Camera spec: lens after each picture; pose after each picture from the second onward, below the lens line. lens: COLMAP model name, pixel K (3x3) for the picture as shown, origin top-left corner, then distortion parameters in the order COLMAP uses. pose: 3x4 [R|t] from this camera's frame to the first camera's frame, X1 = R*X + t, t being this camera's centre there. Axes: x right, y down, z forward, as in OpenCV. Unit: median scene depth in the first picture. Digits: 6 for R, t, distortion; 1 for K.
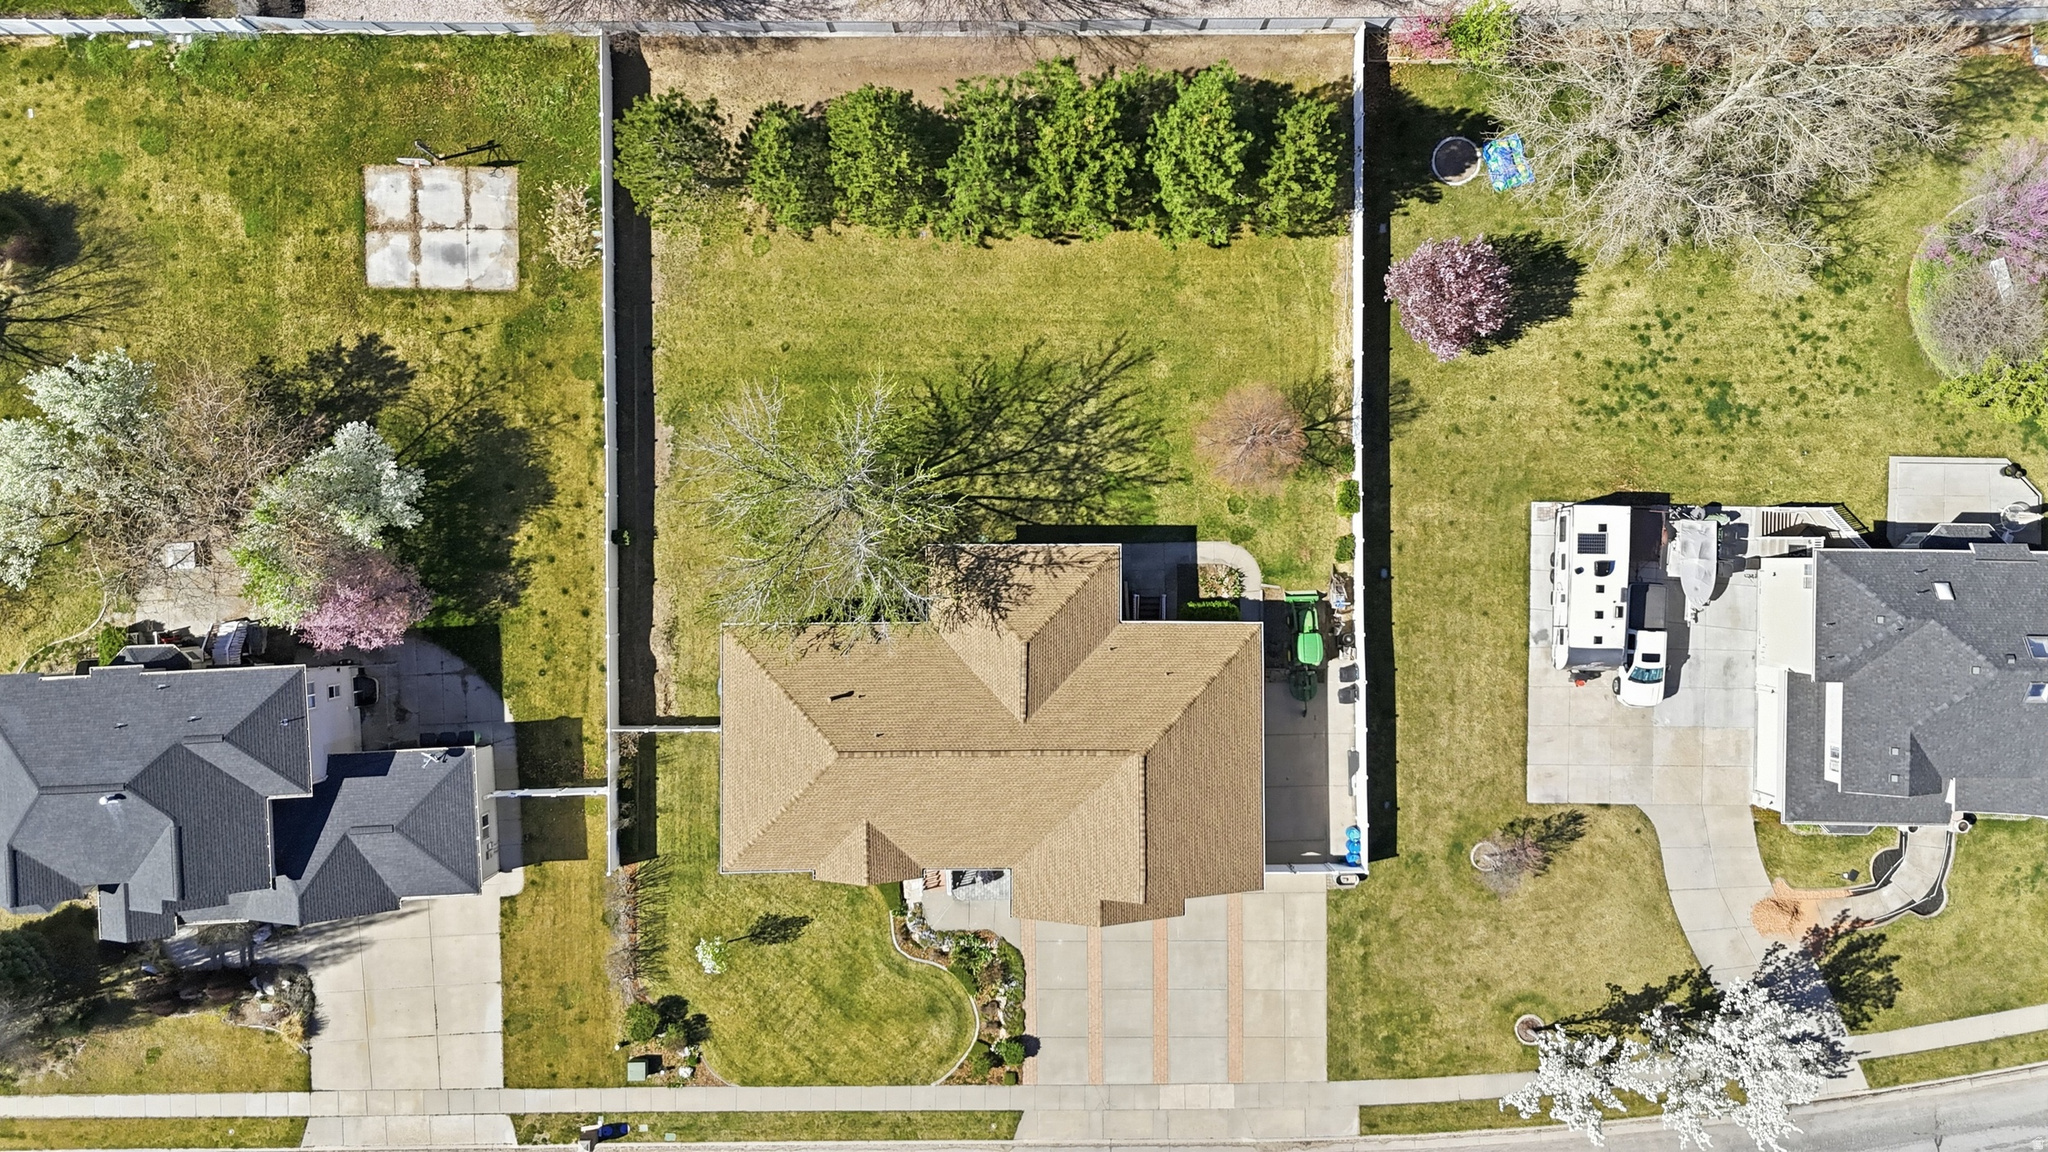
lens RADIAL K [[1505.1, 0, 1029.3], [0, 1505.1, 564.0], [0, 0, 1]] dist [0.080085, -0.079367]
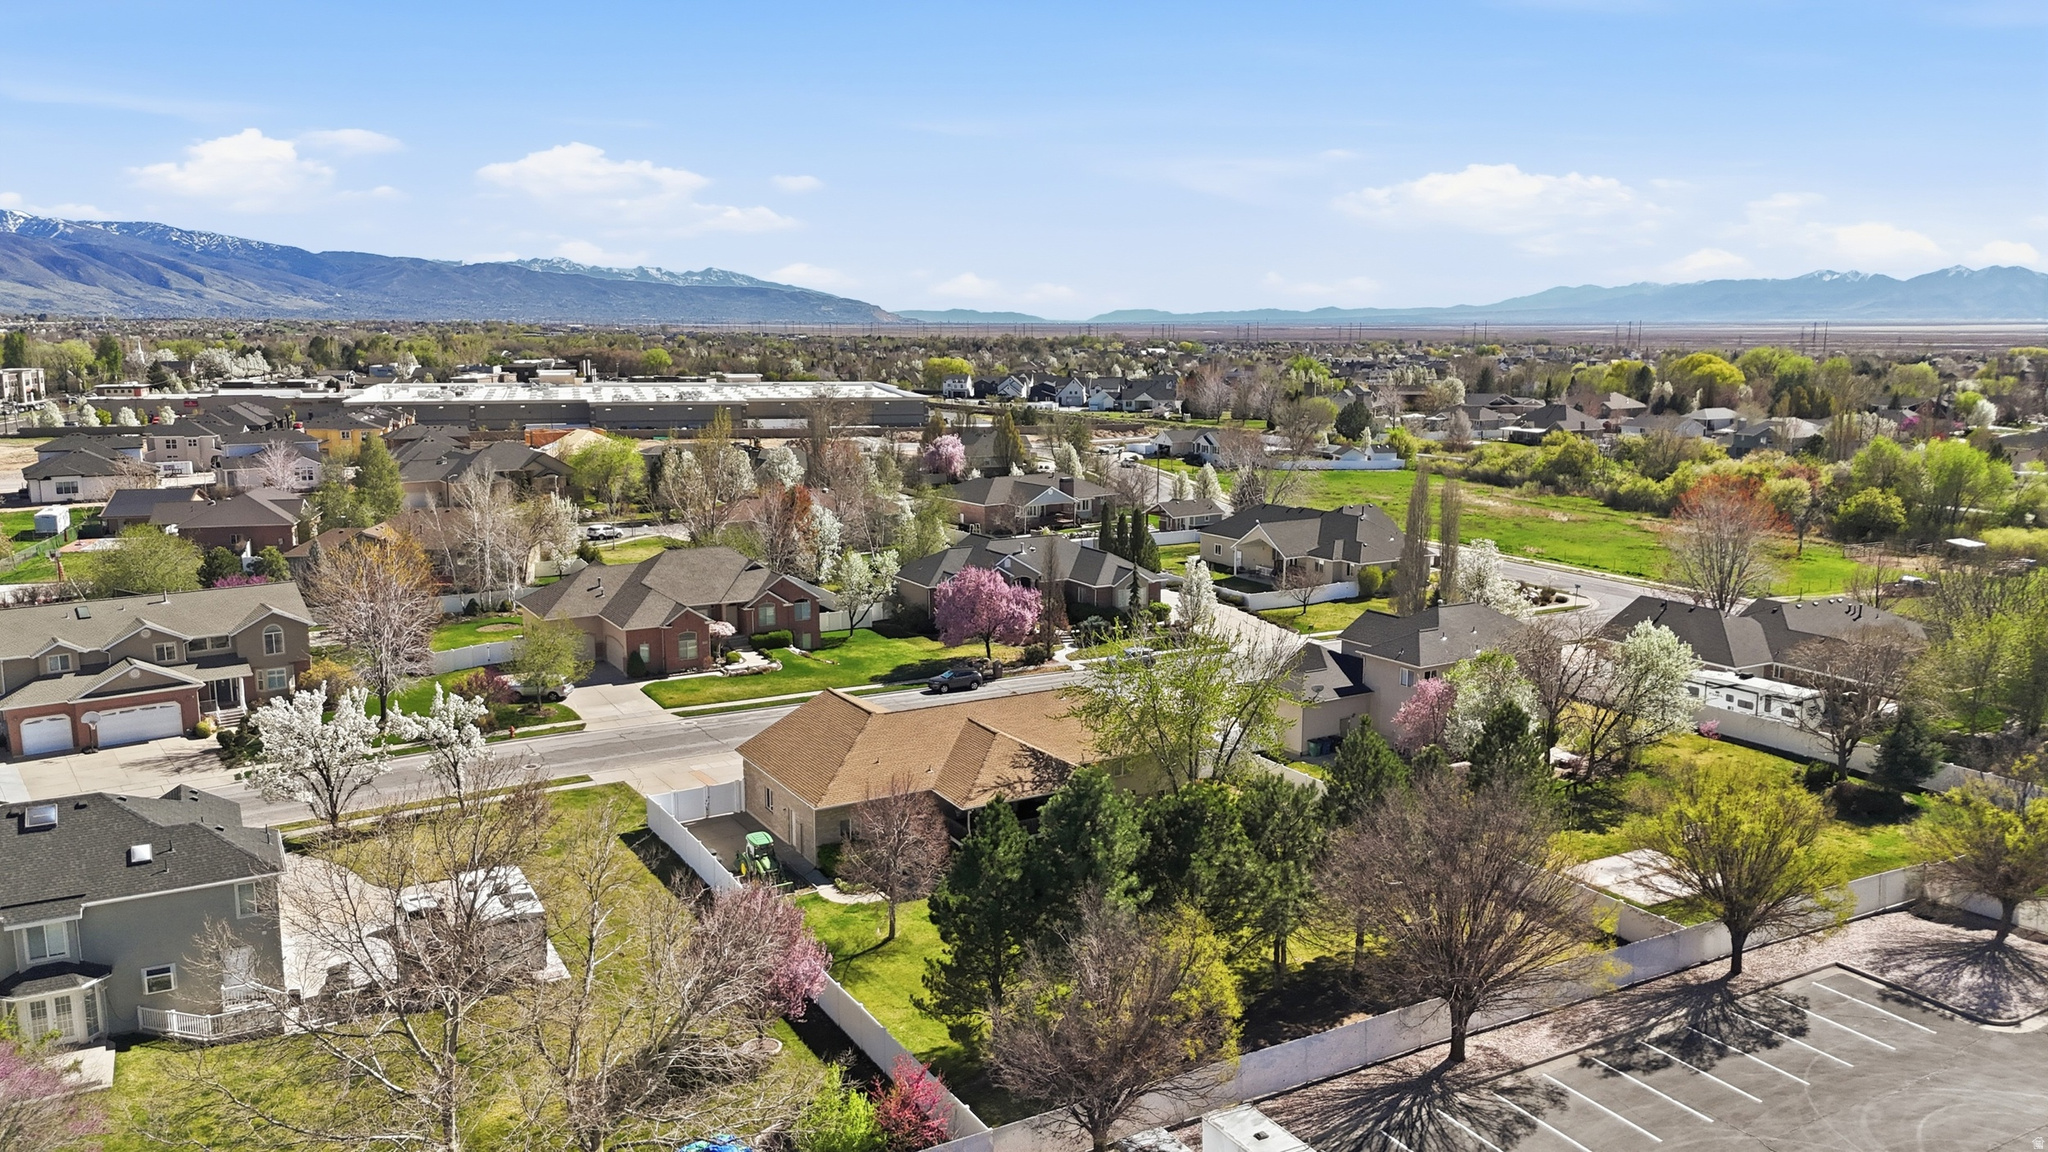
lens RADIAL K [[1505.1, 0, 1029.8], [0, 1505.1, 574.0], [0, 0, 1]] dist [0.080085, -0.079367]
pose [[-0.867761, 0.075835, -0.491162, 0.514960], [-0.496719, -0.164457, 0.852188, -0.893703], [-0.016149, 0.983465, 0.180378, 0.594324]]
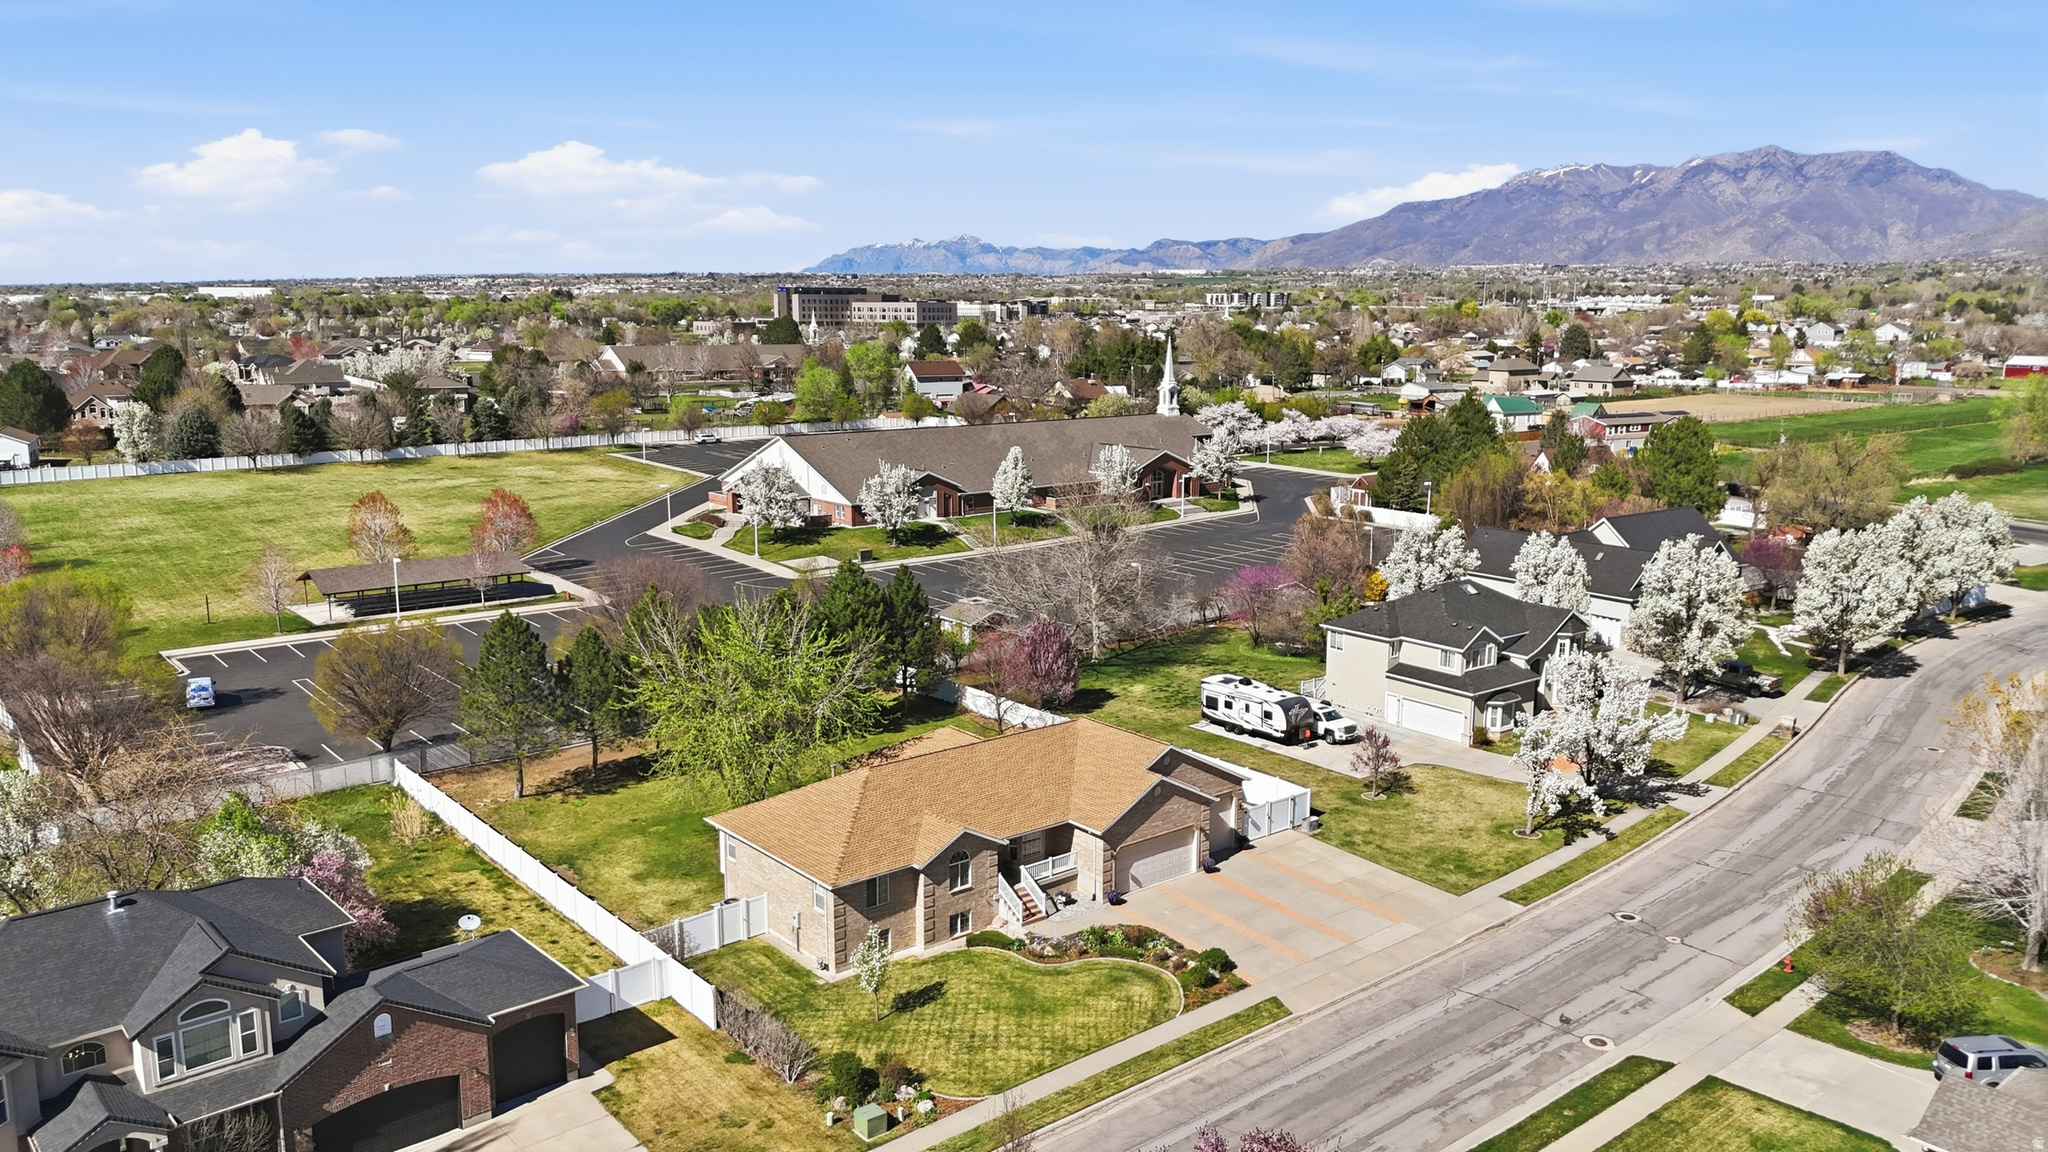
lens RADIAL K [[1505.1, 0, 1030.3], [0, 1505.1, 596.3], [0, 0, 1]] dist [0.080085, -0.079367]
pose [[0.778057, -0.125611, 0.615507, -0.613979], [0.628042, 0.134041, -0.766548, 0.904697], [0.013784, 0.982983, 0.183181, 0.622181]]
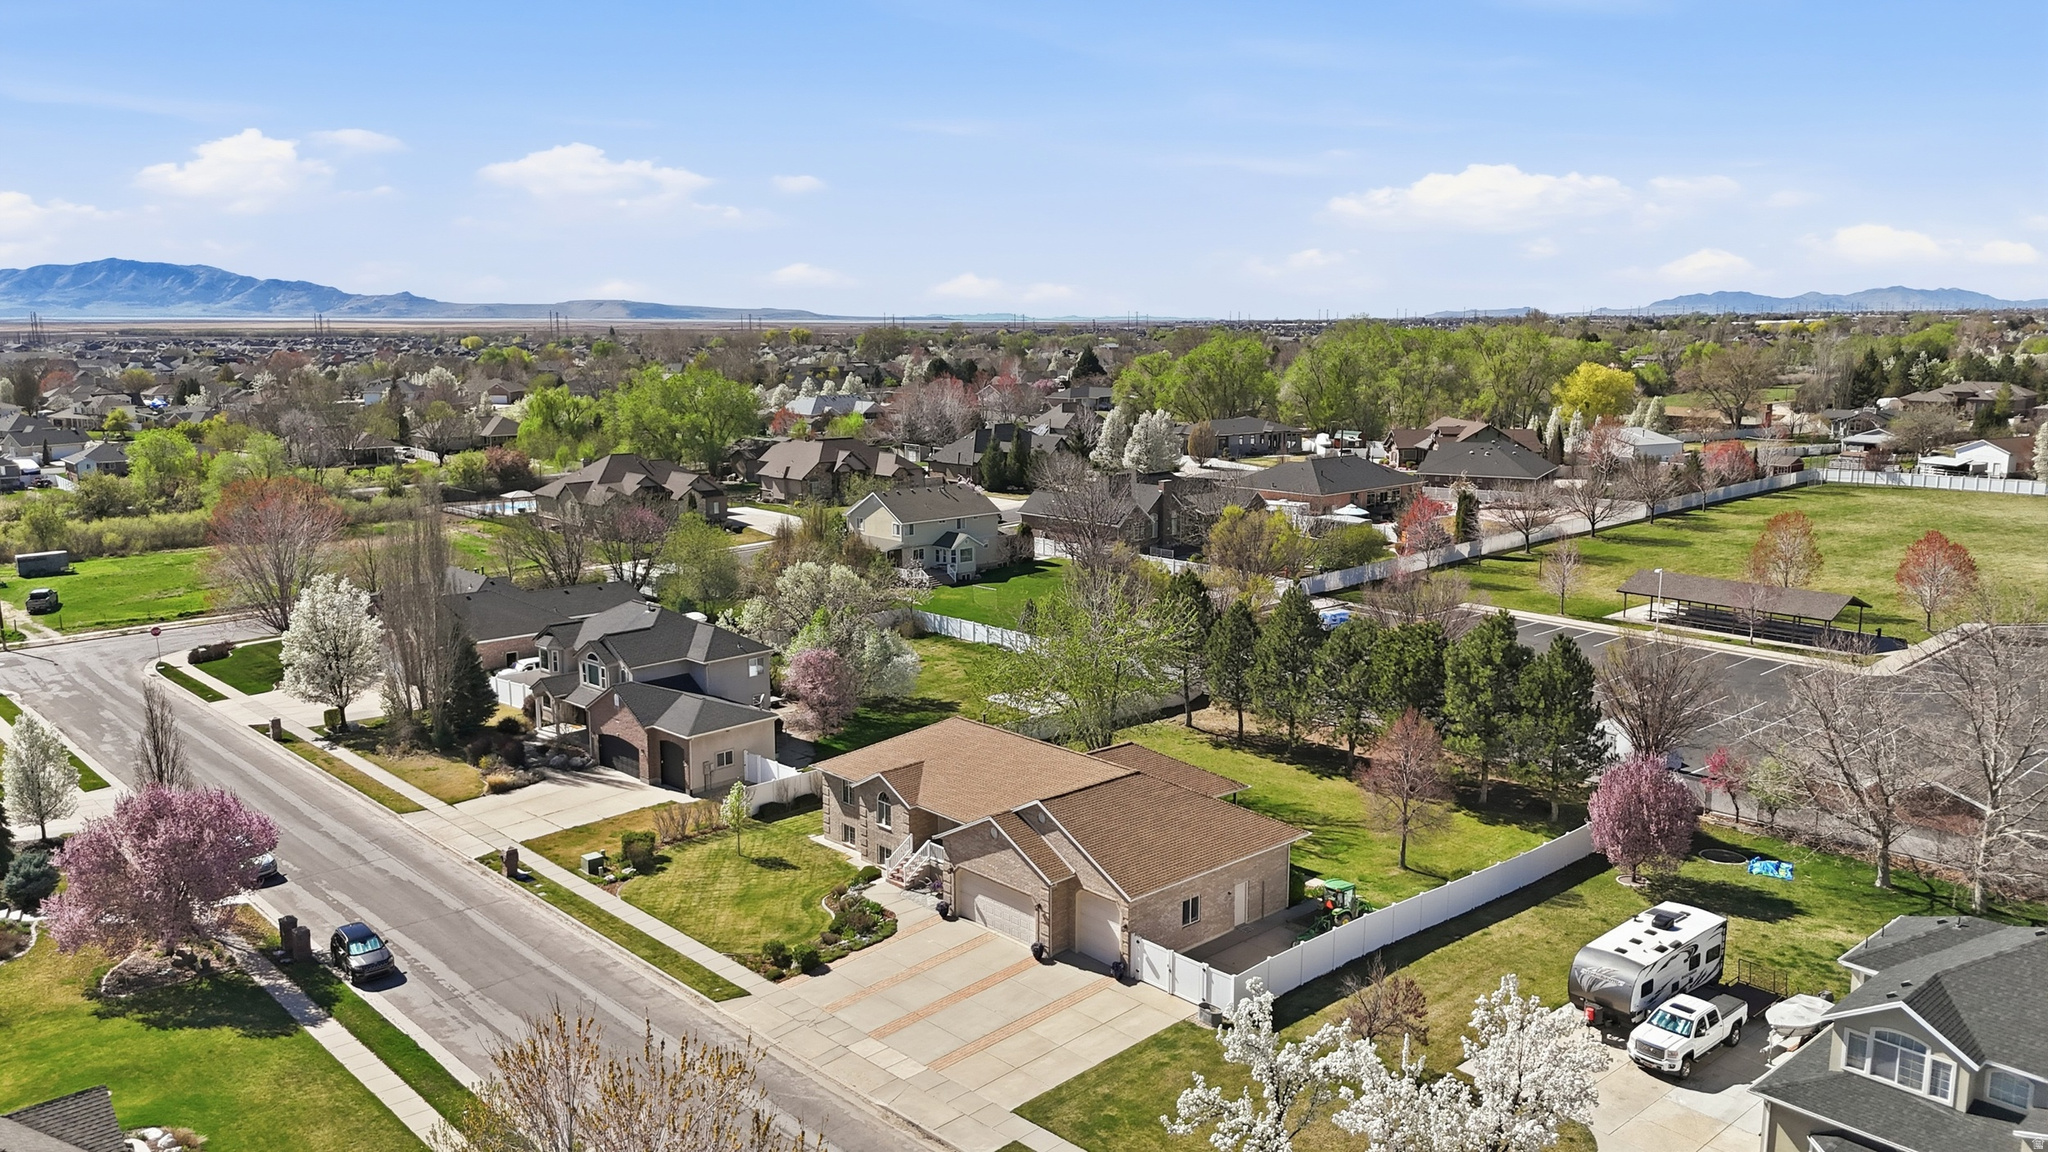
lens RADIAL K [[1505.1, 0, 1024.6], [0, 1505.1, 581.2], [0, 0, 1]] dist [0.080085, -0.079367]
pose [[0.675742, 0.123173, -0.726774, 0.707758], [-0.737096, 0.102322, -0.667997, 0.804934], [-0.007914, 0.987096, 0.159934, 0.629822]]
